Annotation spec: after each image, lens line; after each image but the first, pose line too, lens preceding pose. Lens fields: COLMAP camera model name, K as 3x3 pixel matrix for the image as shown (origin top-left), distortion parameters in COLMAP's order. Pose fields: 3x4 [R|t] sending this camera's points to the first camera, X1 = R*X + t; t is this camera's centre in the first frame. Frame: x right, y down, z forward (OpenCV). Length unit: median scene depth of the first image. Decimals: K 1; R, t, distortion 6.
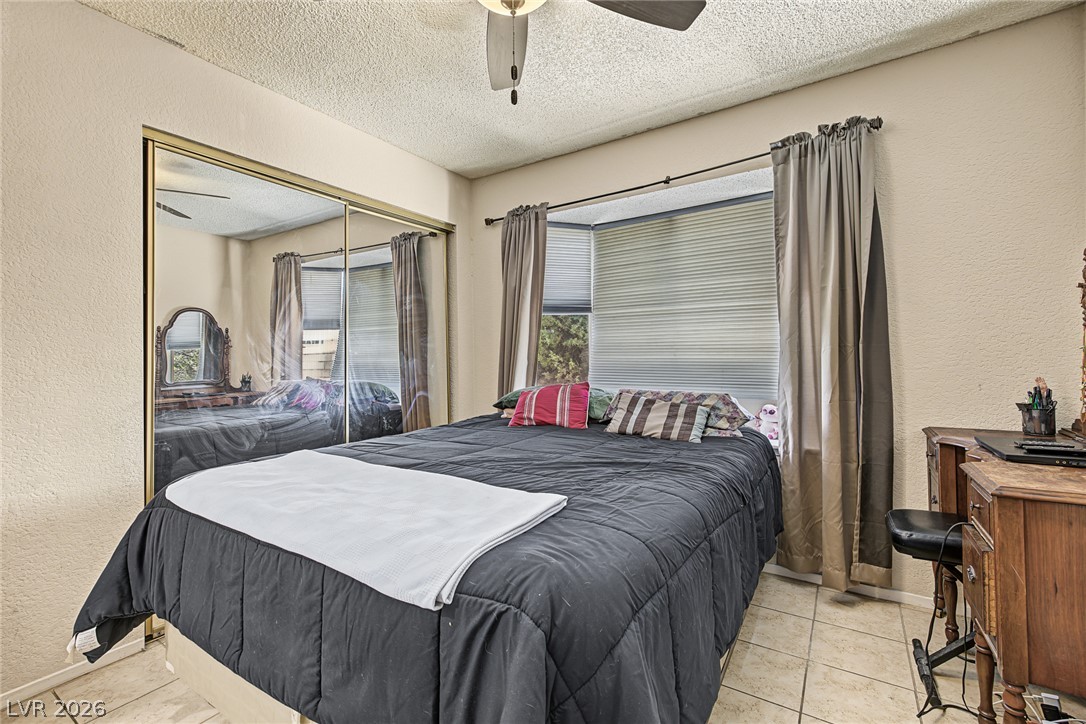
lens RADIAL K [[467.1, 0, 538.8], [0, 467.1, 354.6], [0, 0, 1]] dist [0.007455, 0.000184]
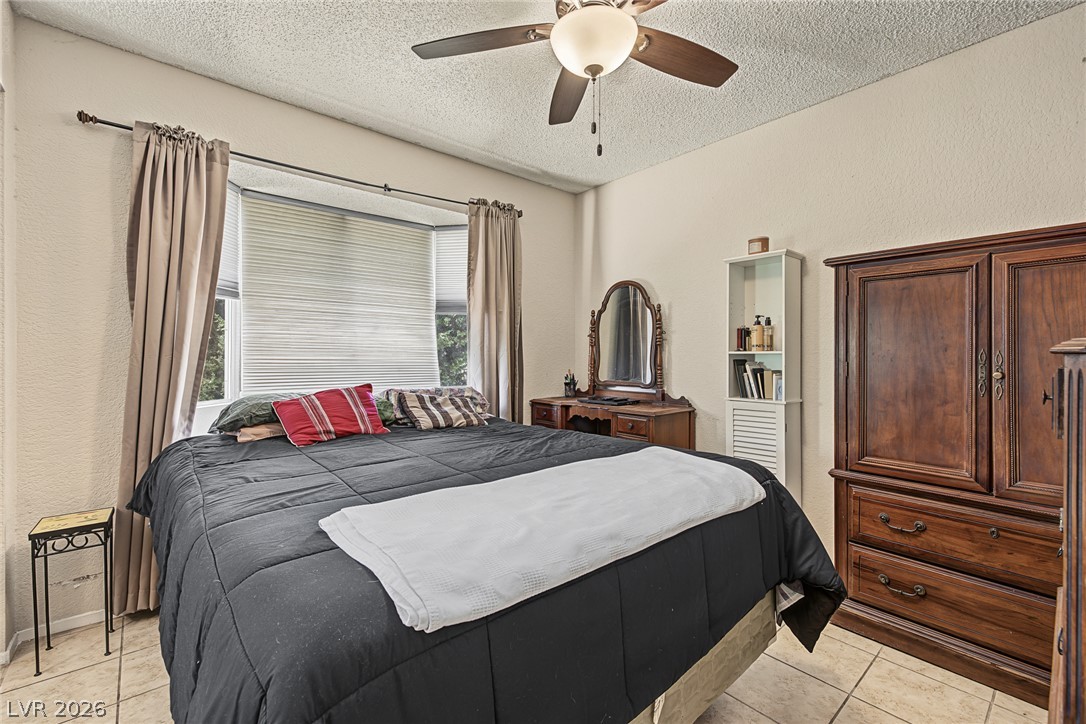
lens RADIAL K [[467.1, 0, 537.7], [0, 467.1, 360.4], [0, 0, 1]] dist [0.007455, 0.000184]
pose [[0.280910, 0.002238, 0.959732, -0.709155], [-0.011064, 0.999938, 0.000907, 0.008027], [-0.959670, -0.010873, 0.280917, 0.427254]]
